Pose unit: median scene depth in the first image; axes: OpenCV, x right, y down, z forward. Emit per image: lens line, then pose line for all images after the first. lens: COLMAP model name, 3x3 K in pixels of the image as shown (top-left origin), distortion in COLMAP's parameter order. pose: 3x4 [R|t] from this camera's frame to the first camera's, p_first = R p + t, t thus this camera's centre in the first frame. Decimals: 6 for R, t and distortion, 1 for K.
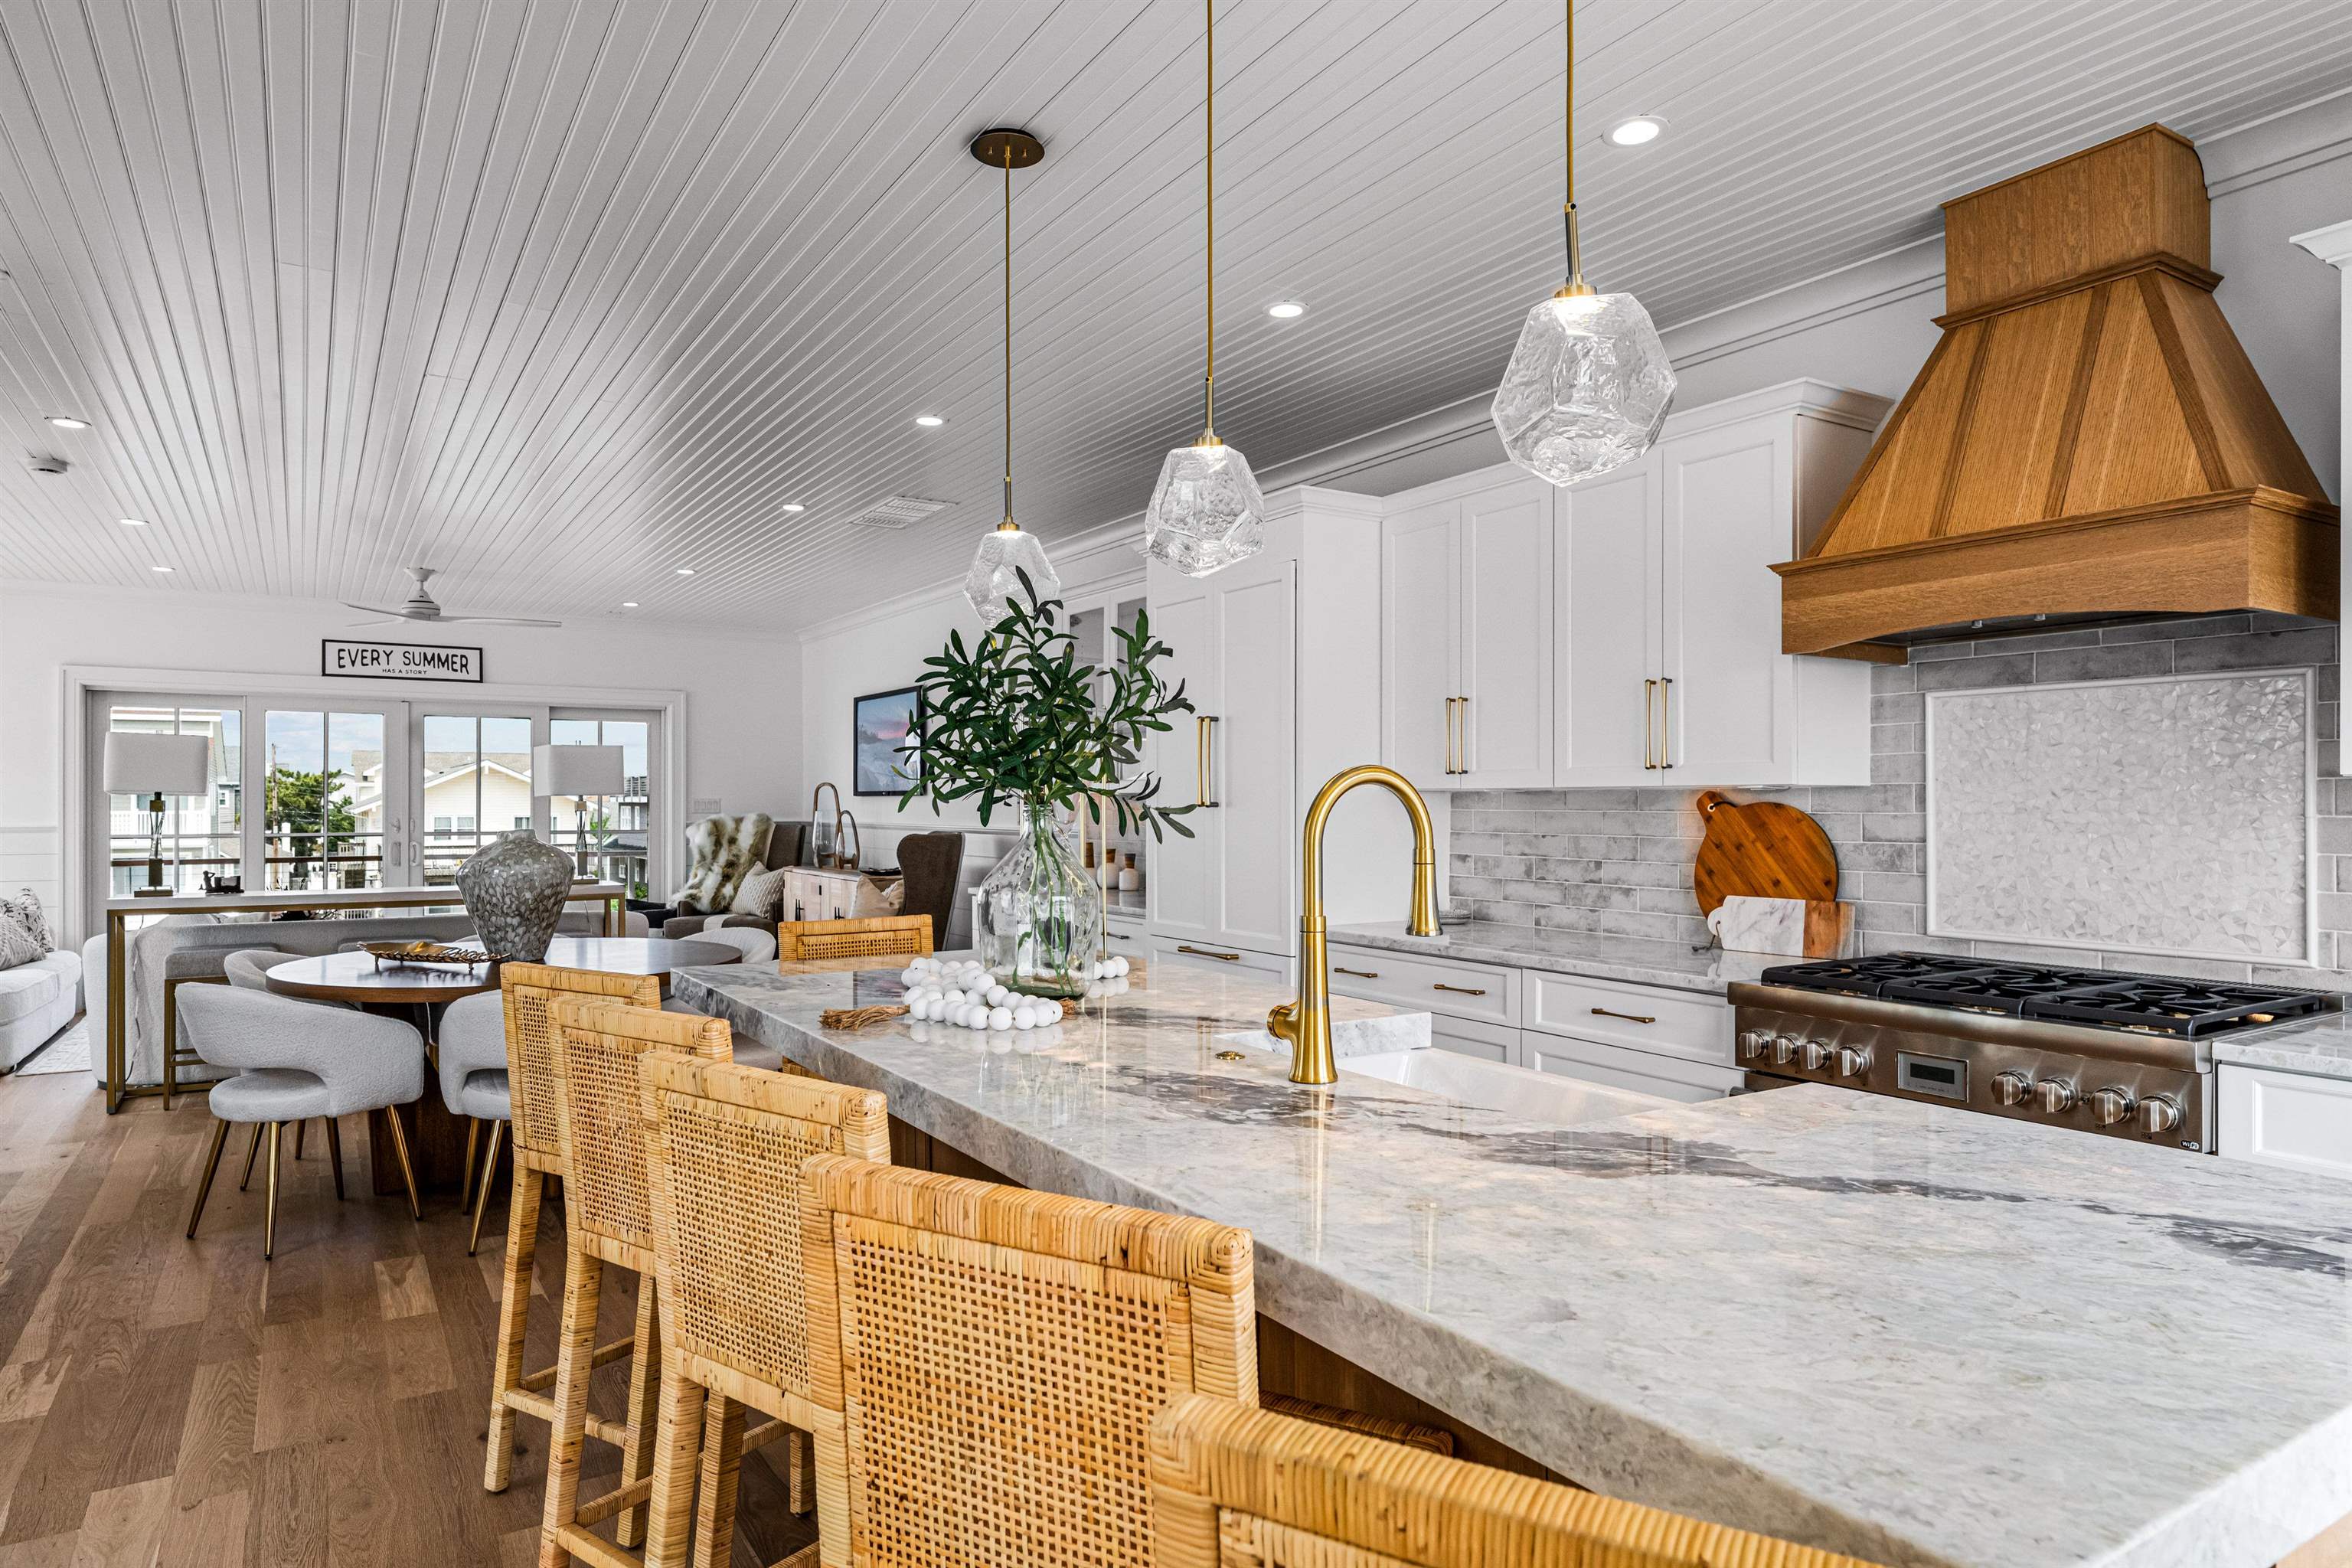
lens RADIAL K [[1369.7, 0, 1163.2], [0, 1369.7, 798.5], [0, 0, 1]] dist [0.009065, -0.003522]
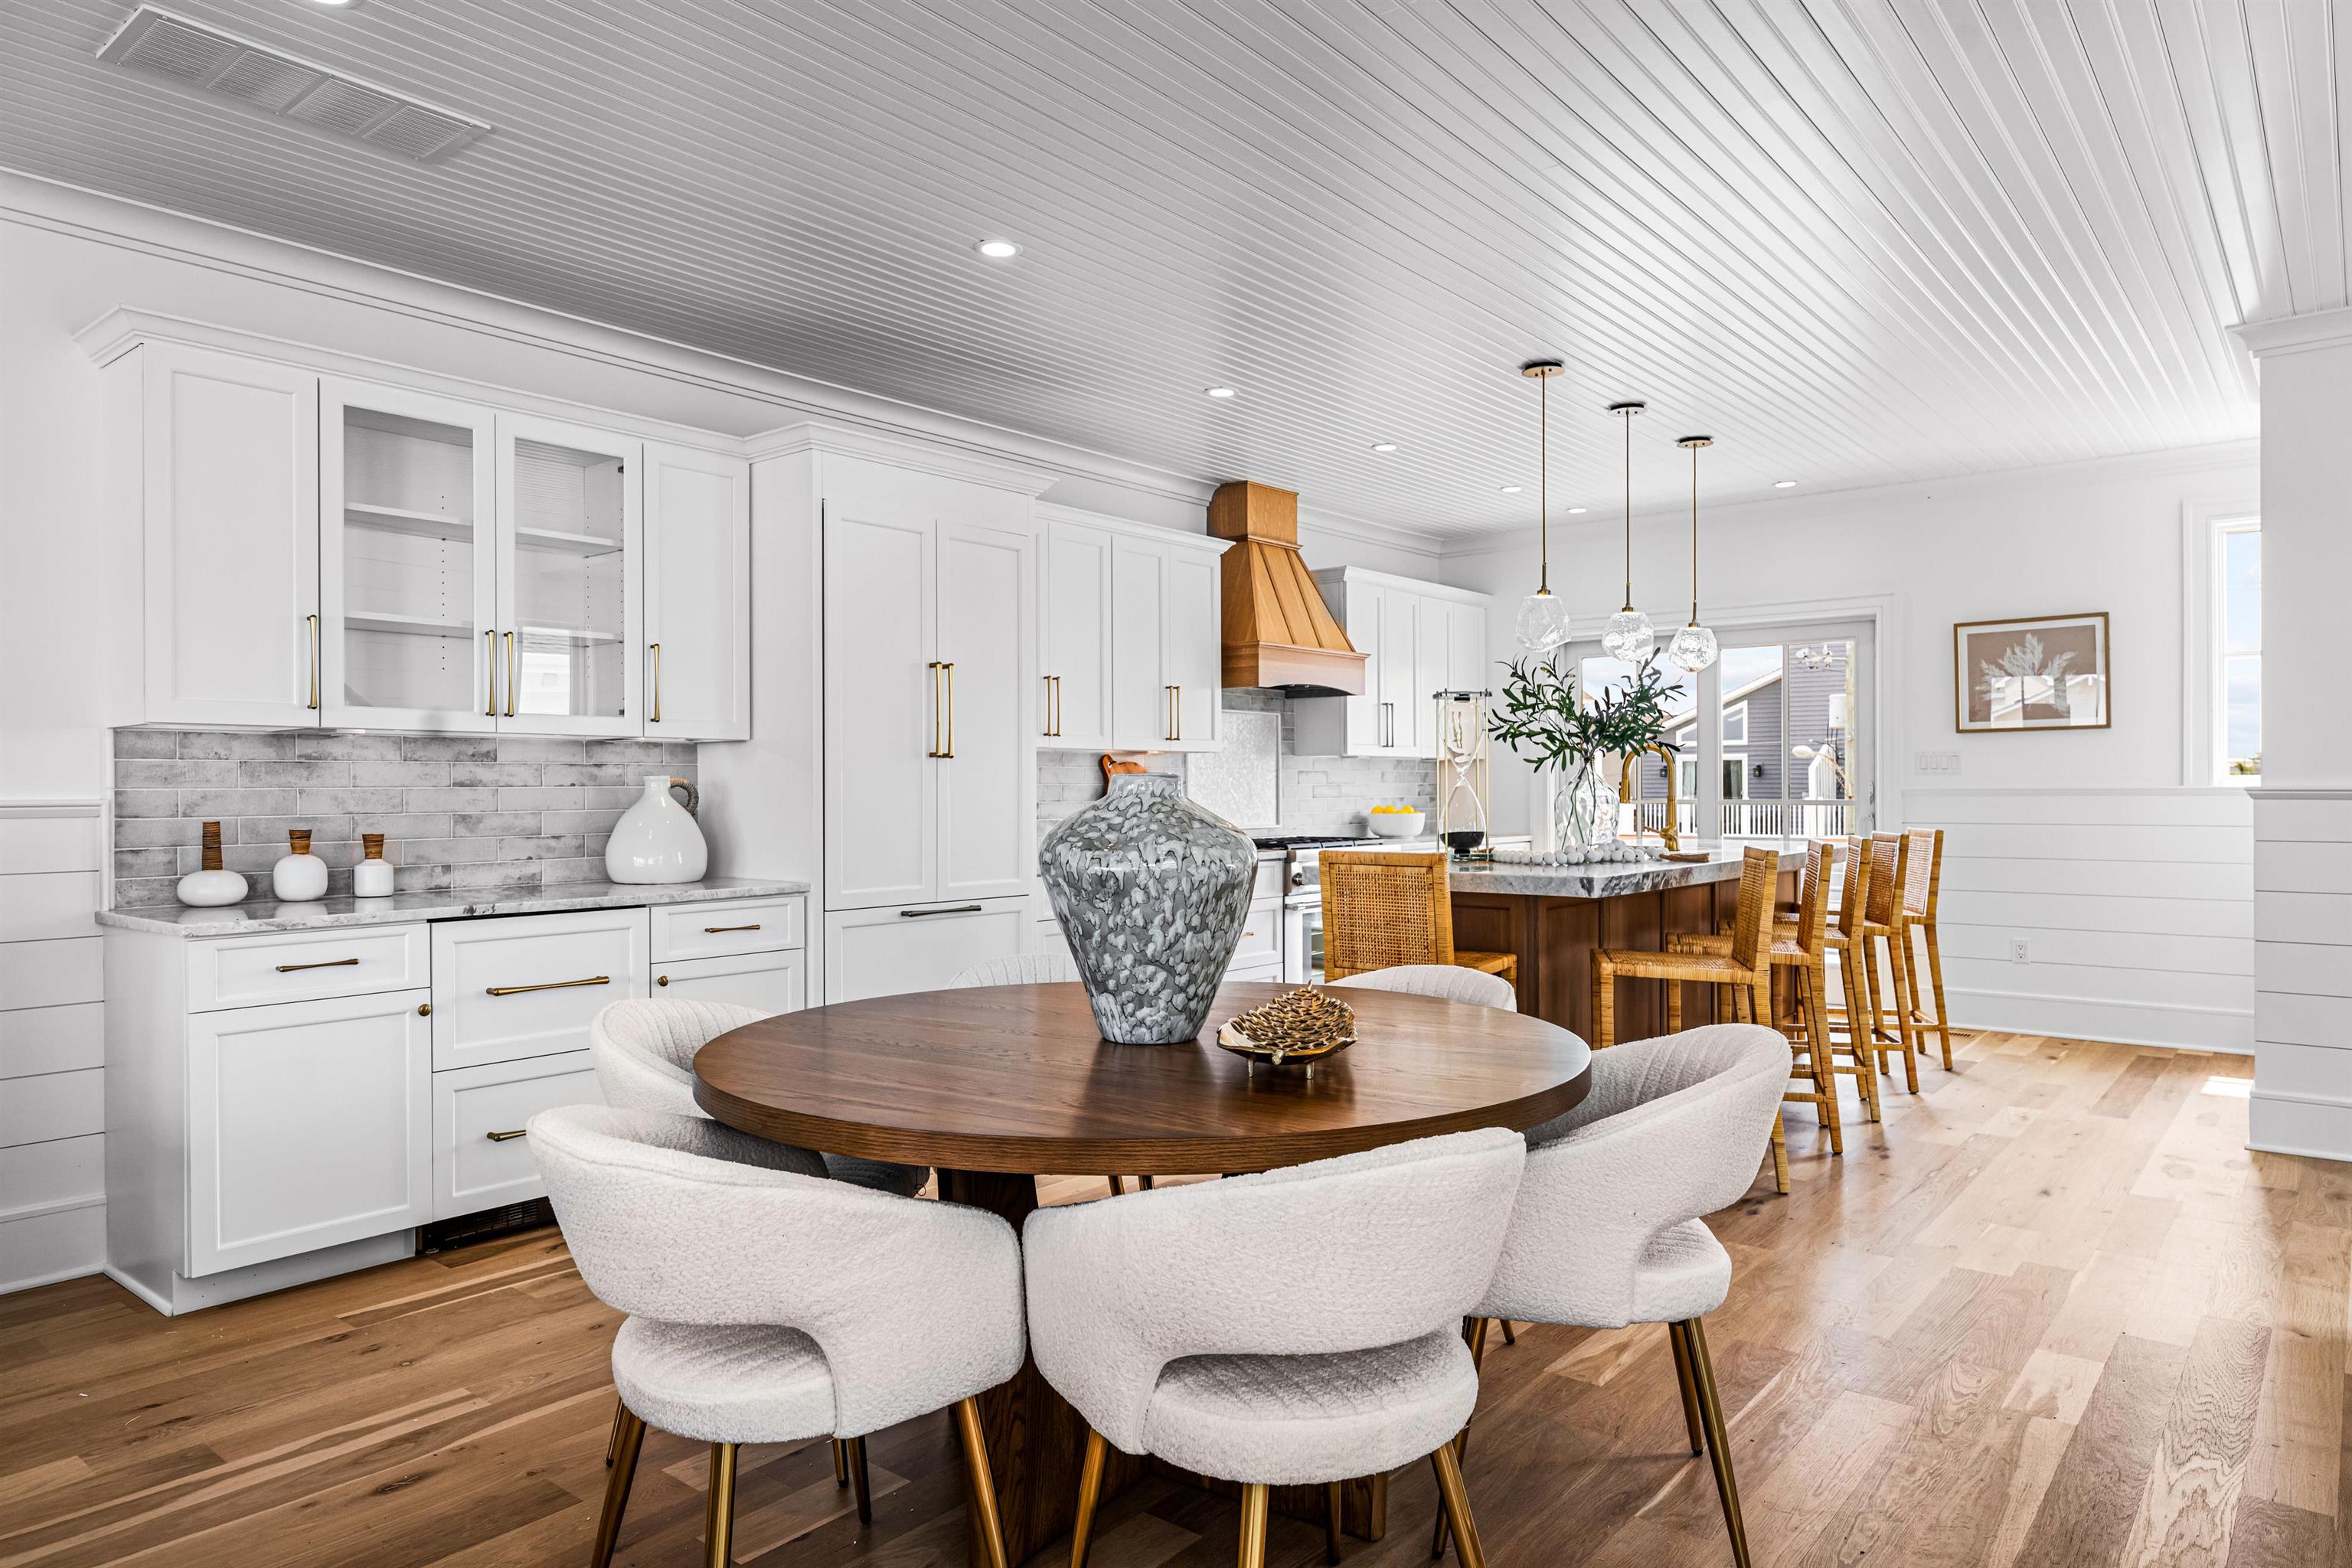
lens RADIAL K [[1442.6, 0, 1176.4], [0, 1442.6, 789.8], [0, 0, 1]] dist [0.000794, 0.001973]
pose [[-0.315727, 0.000305, 0.948850, -1.034200], [0.000553, 1.000000, -0.000137, 0.030743], [-0.948850, 0.000482, -0.315727, 1.236840]]
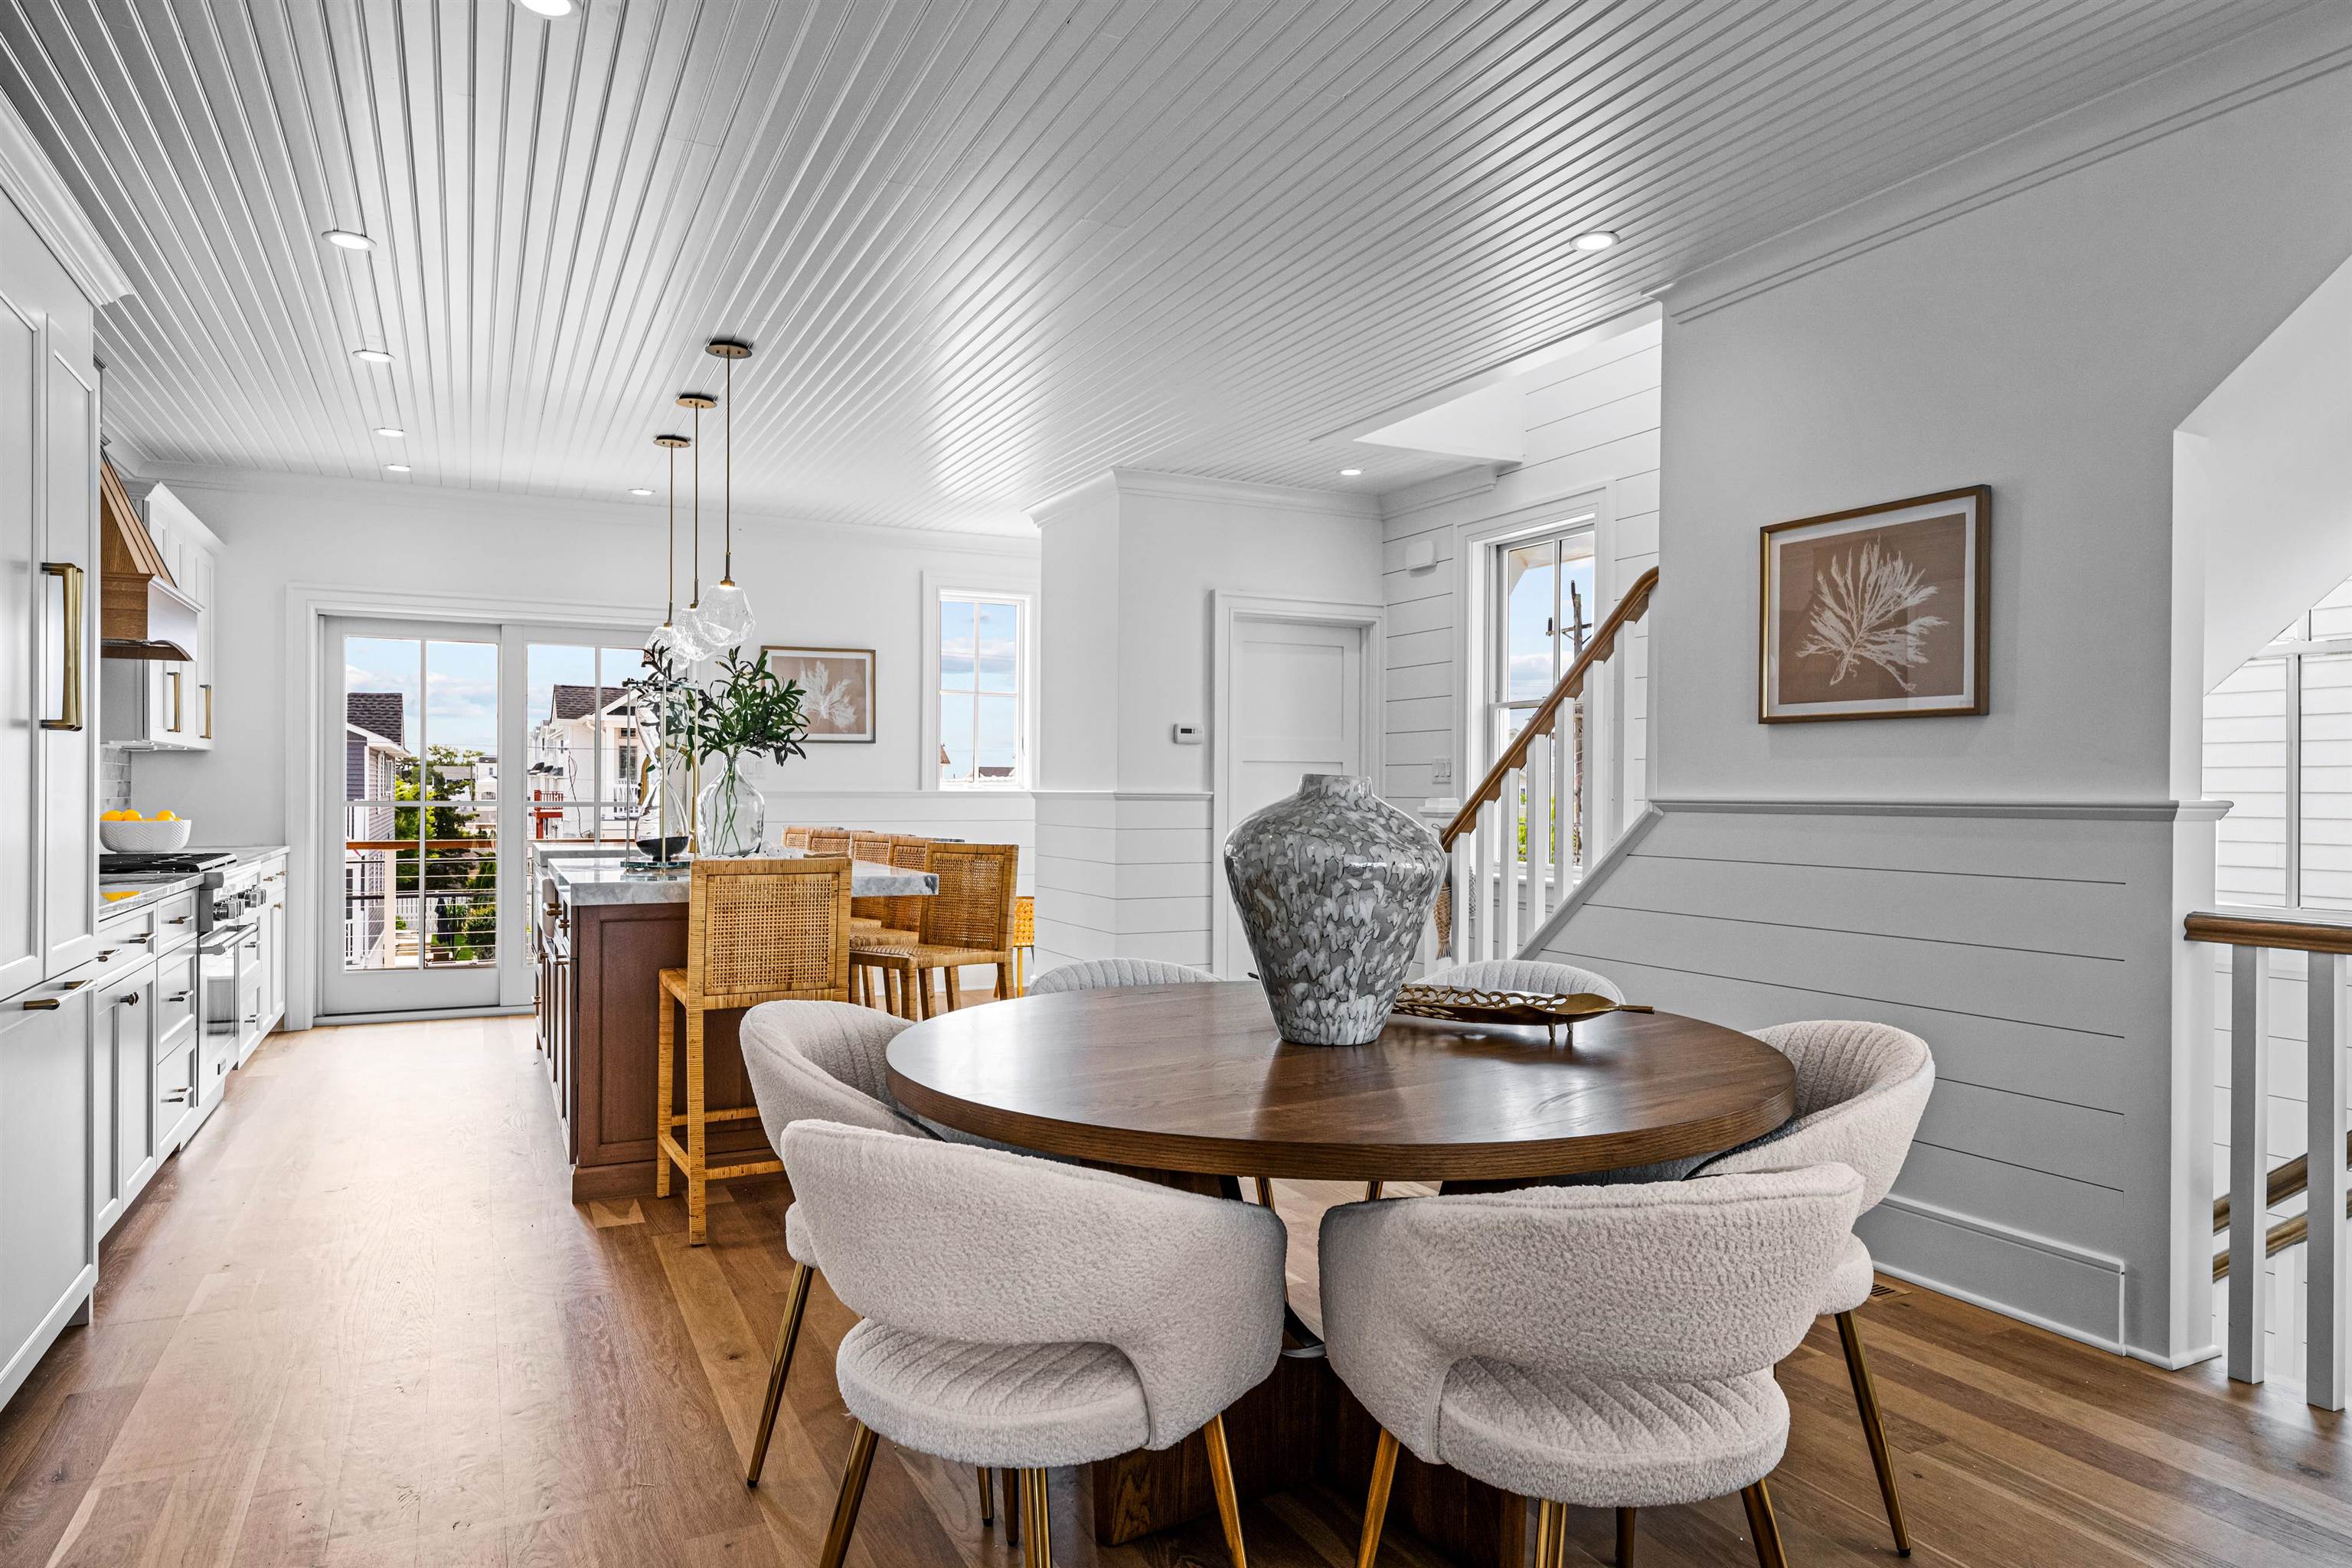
lens RADIAL K [[1442.6, 0, 1176.4], [0, 1442.6, 789.8], [0, 0, 1]] dist [0.000794, 0.001973]
pose [[-0.994540, -0.006312, 0.104169, -0.510548], [-0.006953, 0.999959, -0.005798, 0.033701], [-0.104128, -0.006491, -0.994543, 1.632831]]
